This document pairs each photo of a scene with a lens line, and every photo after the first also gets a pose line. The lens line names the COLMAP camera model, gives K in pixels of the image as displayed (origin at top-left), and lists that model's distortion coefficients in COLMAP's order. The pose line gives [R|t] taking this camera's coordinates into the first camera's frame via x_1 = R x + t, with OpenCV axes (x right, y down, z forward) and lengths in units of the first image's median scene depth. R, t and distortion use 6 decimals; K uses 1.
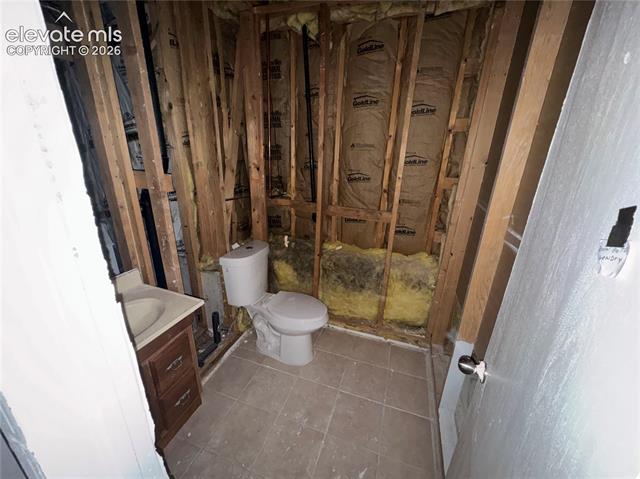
lens RADIAL K [[253.2, 0, 319.0], [0, 253.2, 239.8], [0, 0, 1]] dist [-0.001891, 0.000303]
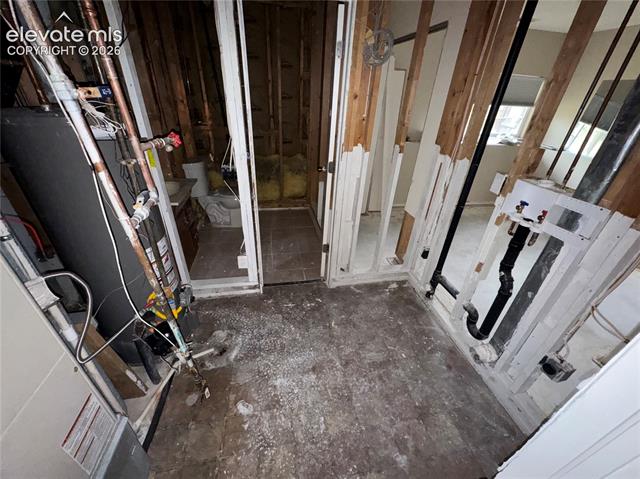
lens RADIAL K [[252.3, 0, 319.6], [0, 252.3, 239.4], [0, 0, 1]] dist [-0.000580, -0.000053]
pose [[0.874205, -0.238081, 0.423181, -0.352046], [0.142165, 0.958848, 0.245763, 0.214847], [-0.464278, -0.154686, 0.872077, -0.706871]]
